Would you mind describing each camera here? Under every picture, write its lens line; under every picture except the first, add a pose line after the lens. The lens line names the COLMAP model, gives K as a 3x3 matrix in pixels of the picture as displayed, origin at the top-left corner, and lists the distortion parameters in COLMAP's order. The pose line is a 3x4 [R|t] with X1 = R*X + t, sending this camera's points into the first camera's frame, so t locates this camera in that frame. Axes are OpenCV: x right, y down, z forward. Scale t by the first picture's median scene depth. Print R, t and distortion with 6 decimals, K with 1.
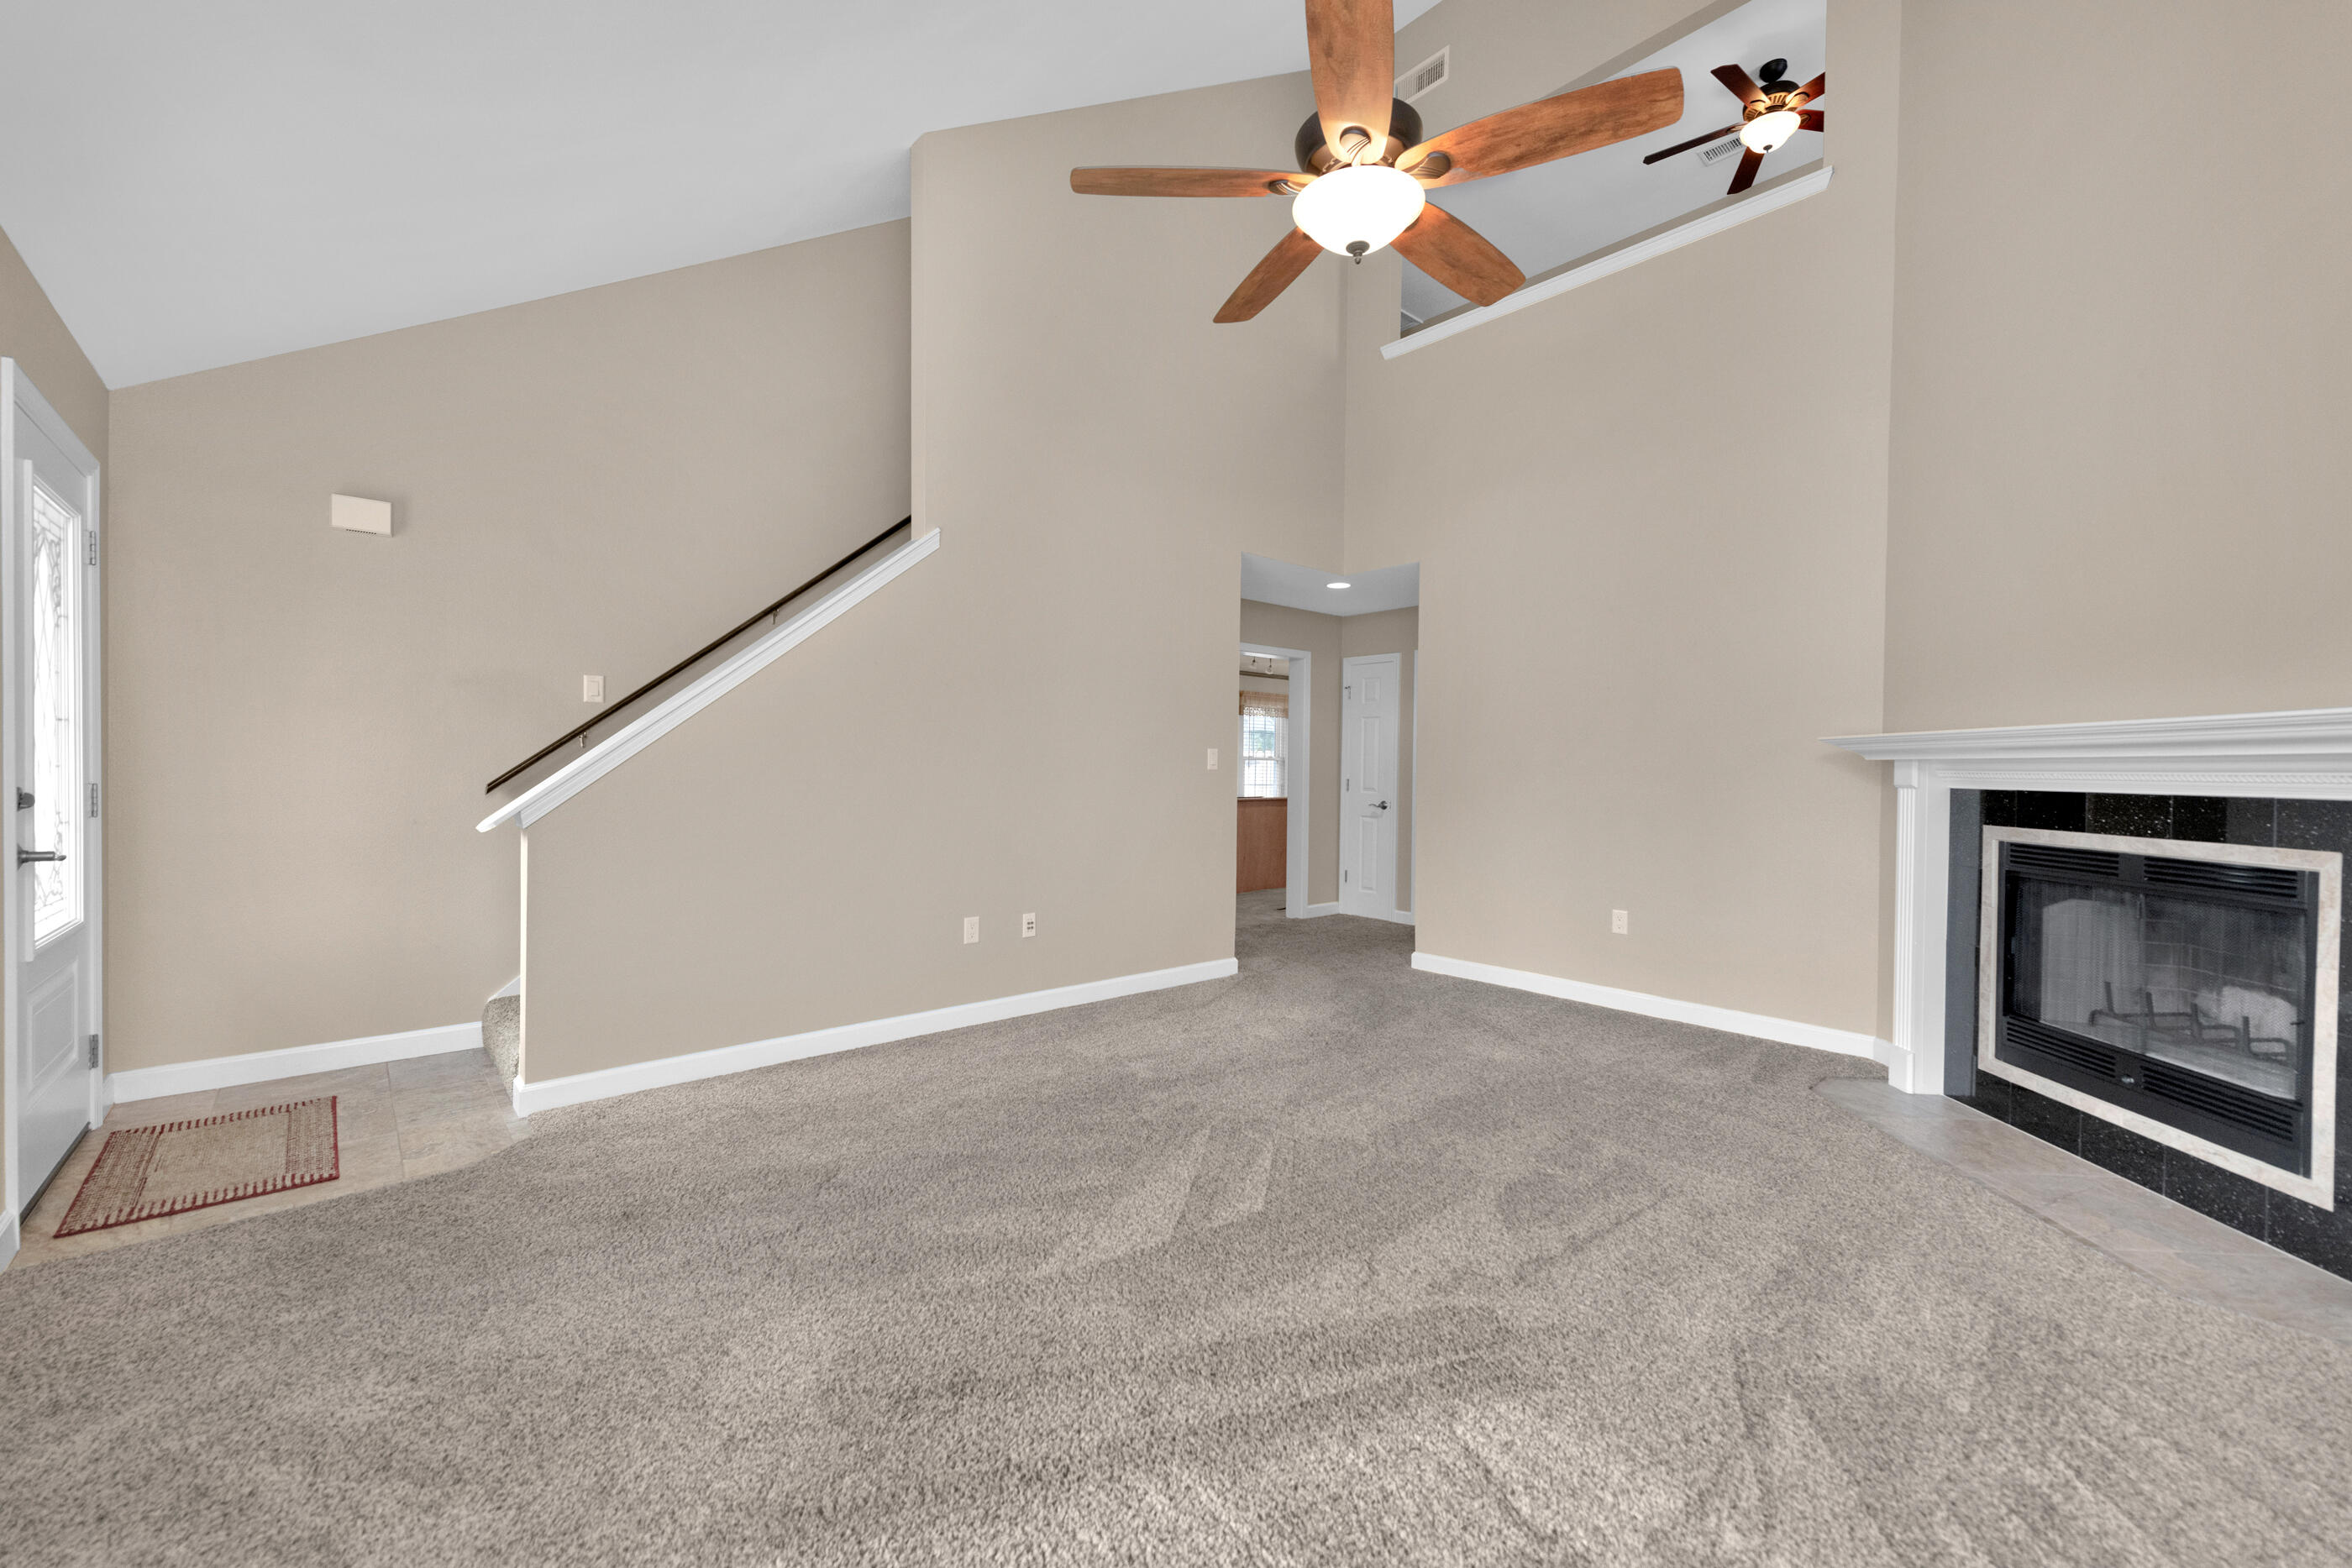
lens RADIAL K [[942.0, 0, 1196.4], [0, 942.0, 777.8], [0, 0, 1]] dist [0.015495, -0.000214]
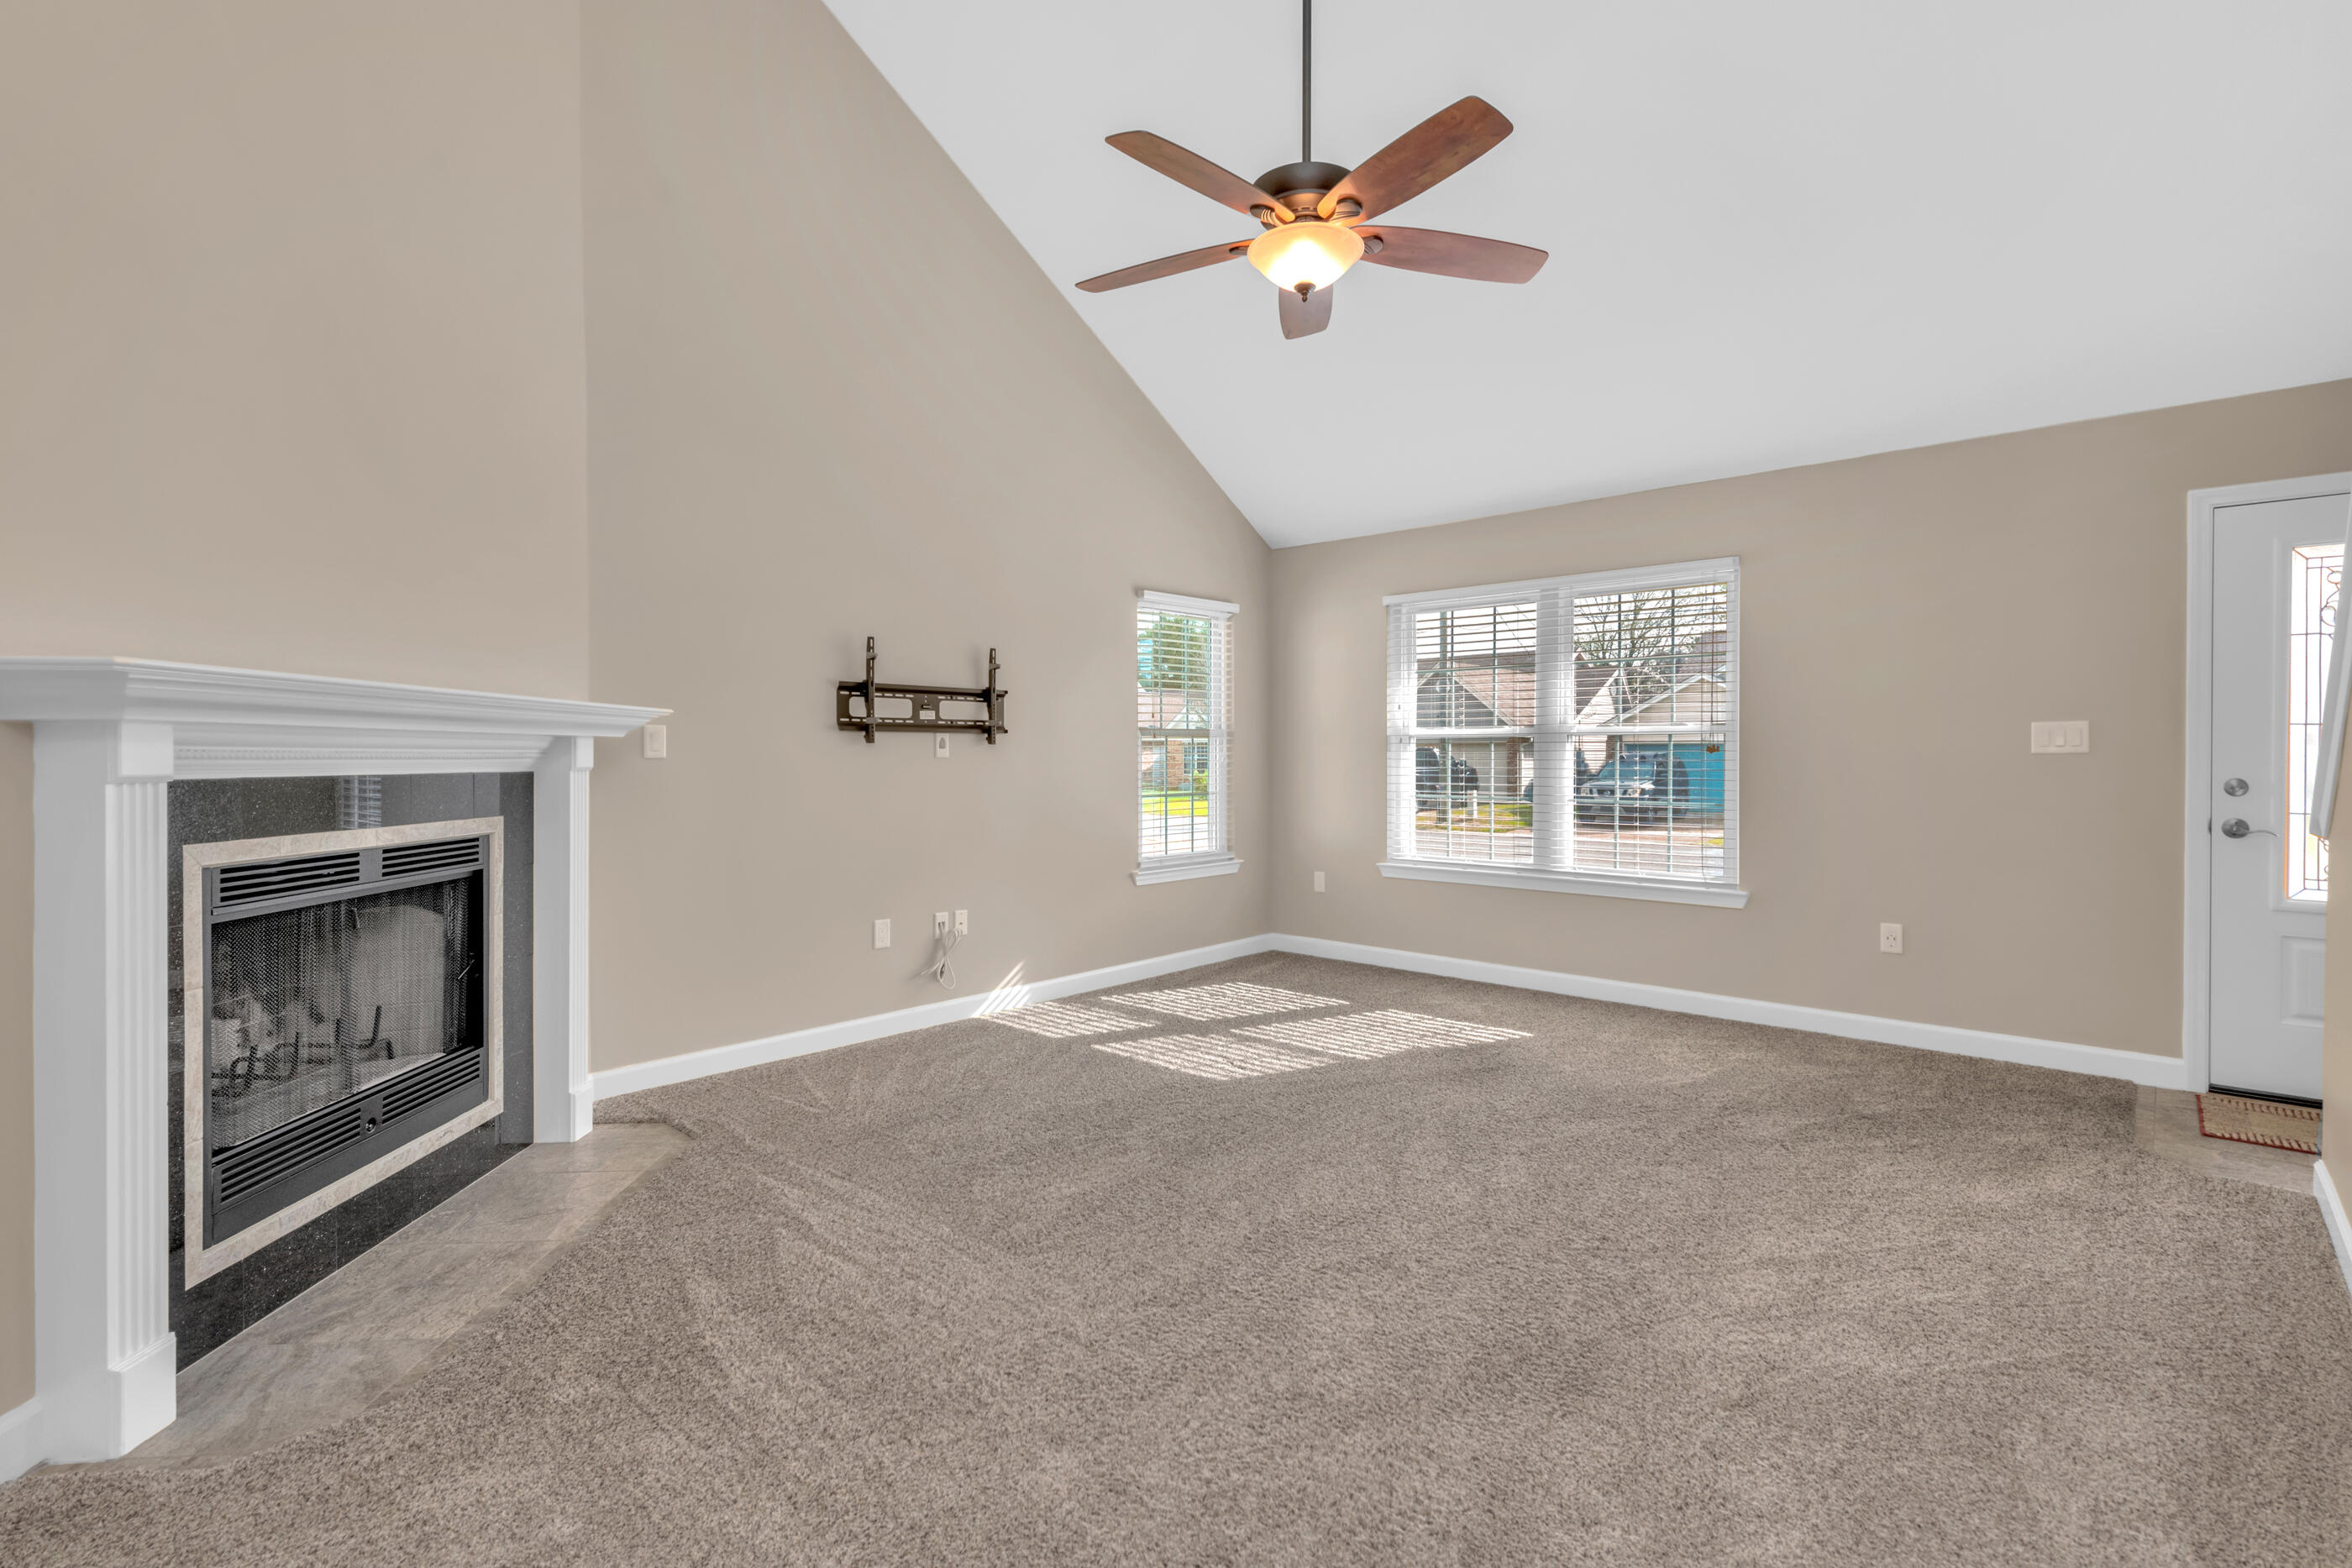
lens RADIAL K [[1098.0, 0, 1182.8], [0, 1098.0, 755.8], [0, 0, 1]] dist [0.001555, 0.000180]
pose [[-0.994297, -0.017795, -0.105156, 0.337896], [-0.018480, 0.999814, 0.005543, -0.015676], [0.105038, 0.007455, -0.994440, 1.756110]]
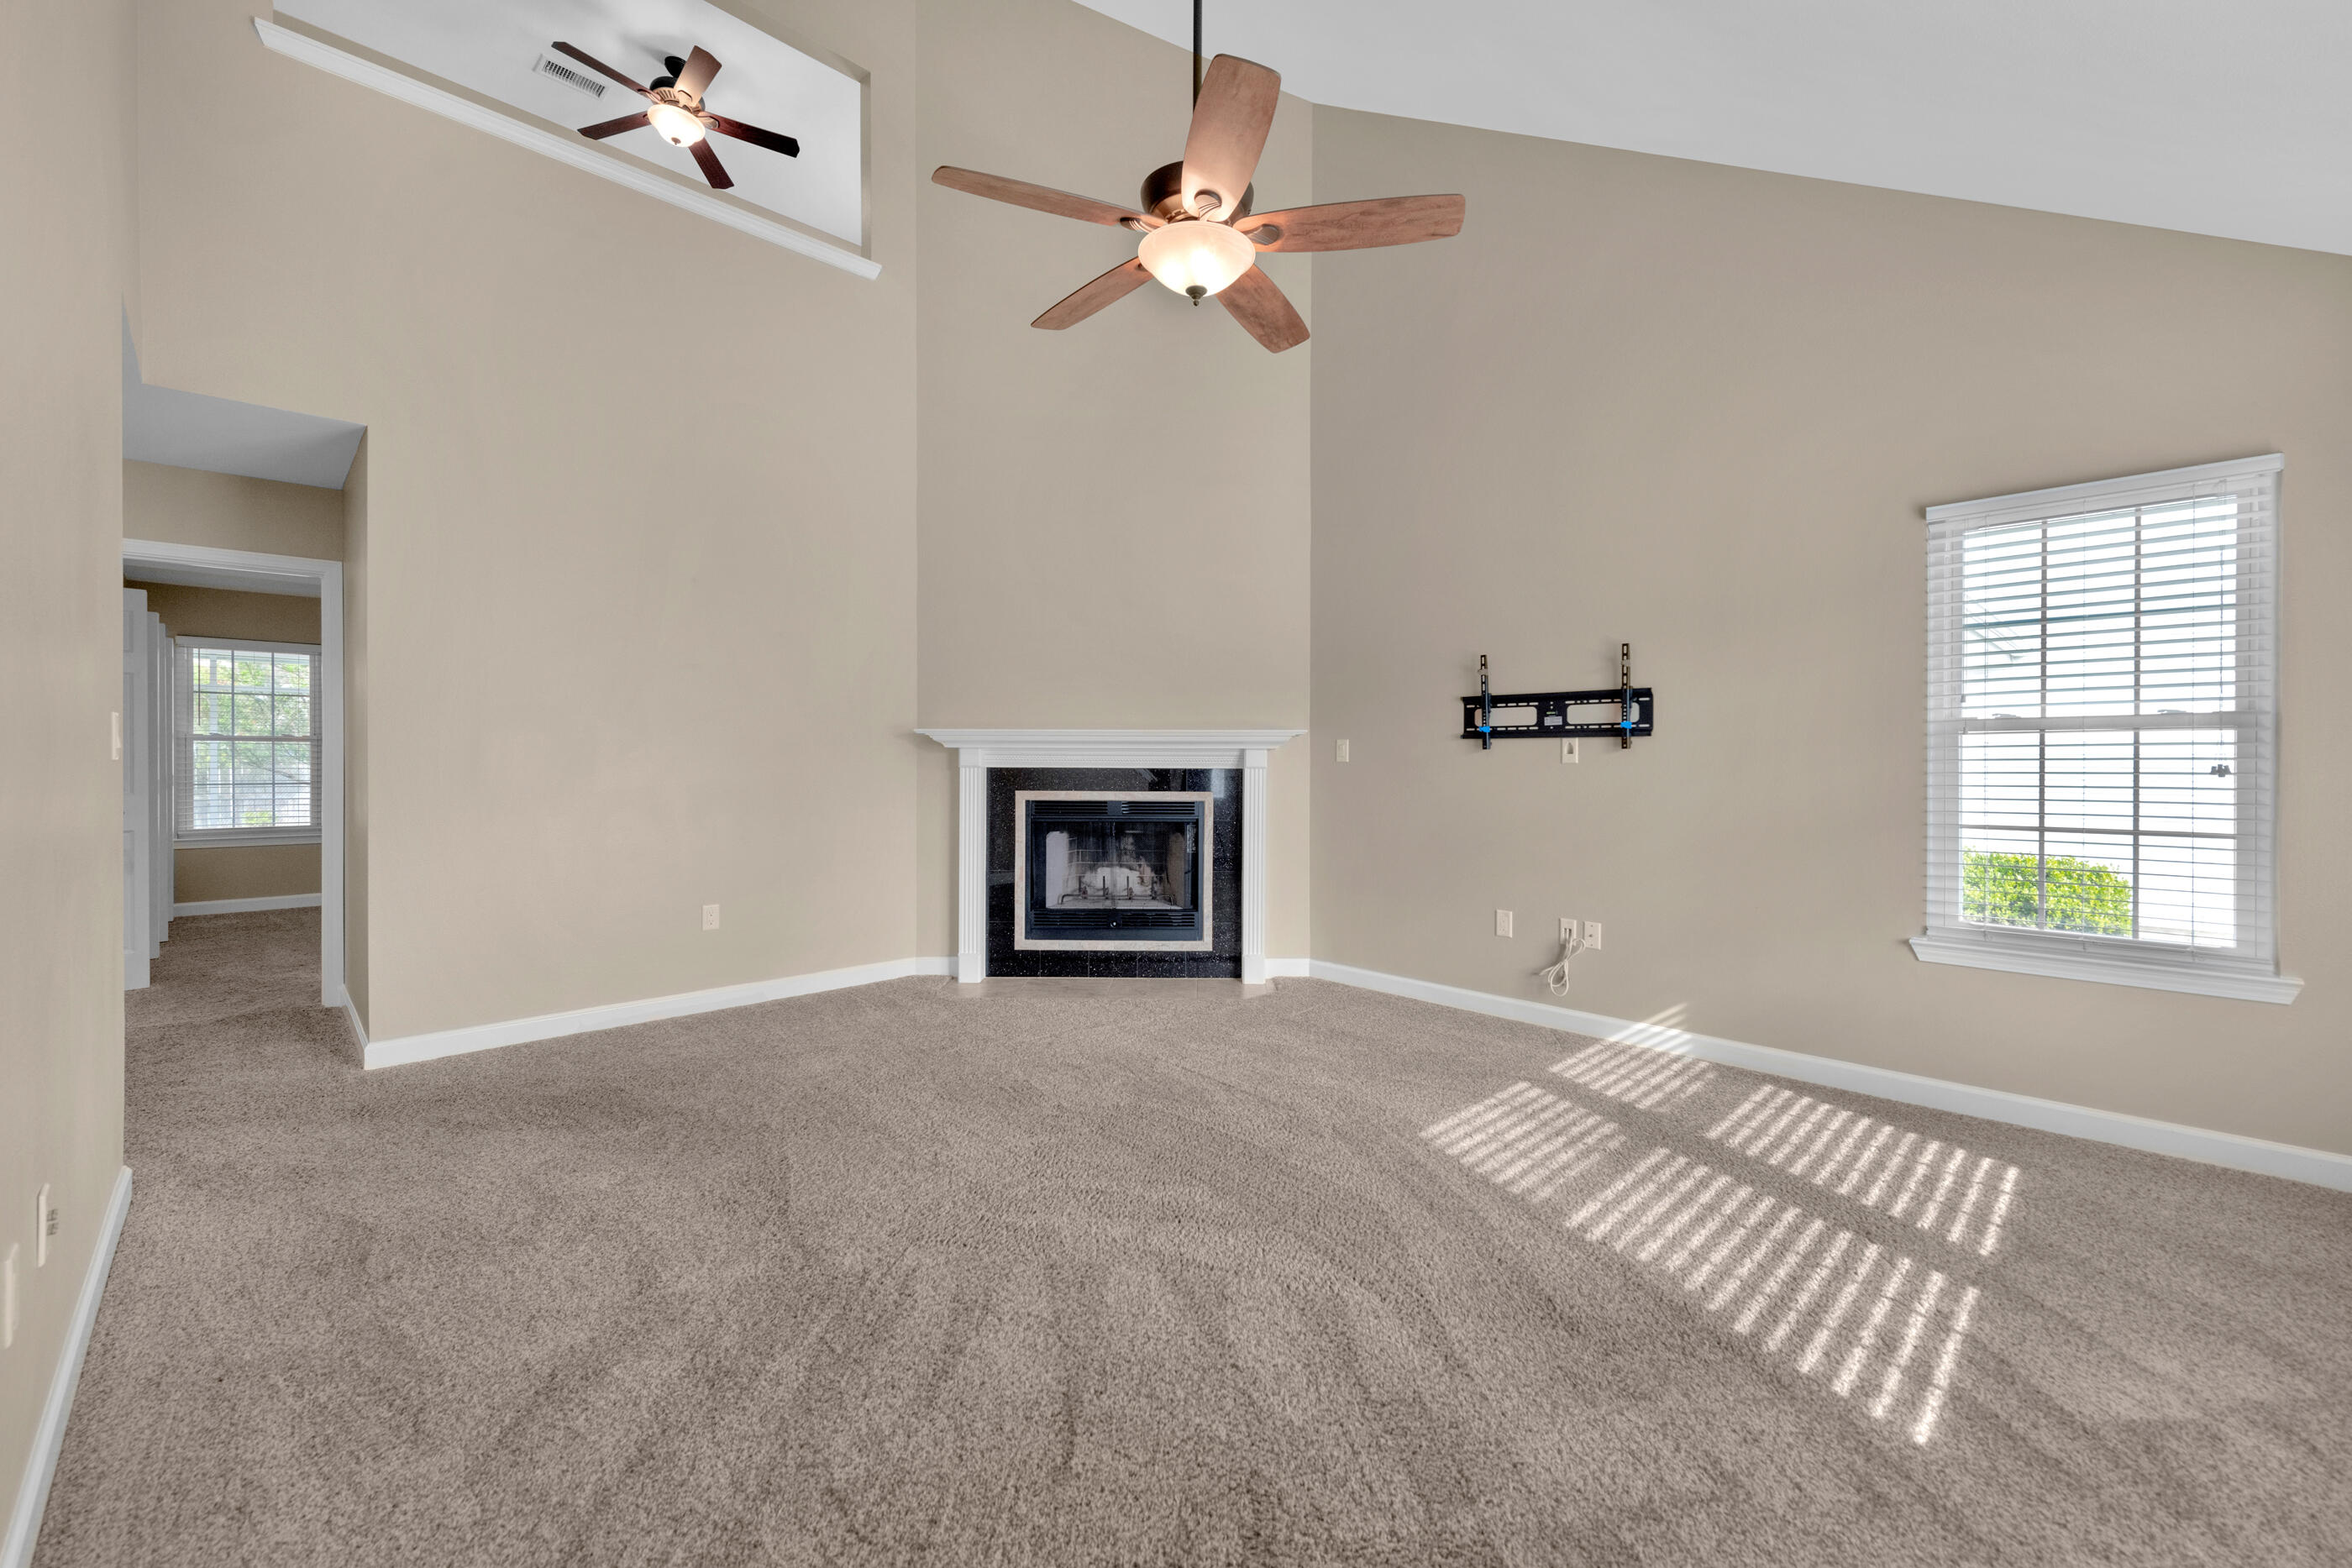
lens RADIAL K [[954.1, 0, 1188.1], [0, 954.1, 763.2], [0, 0, 1]] dist [0.016435, -0.000229]
pose [[-0.037667, -0.023833, 0.999006, -0.748296], [0.004160, 0.999703, 0.024006, -0.031442], [-0.999282, 0.005060, -0.037557, 0.810436]]
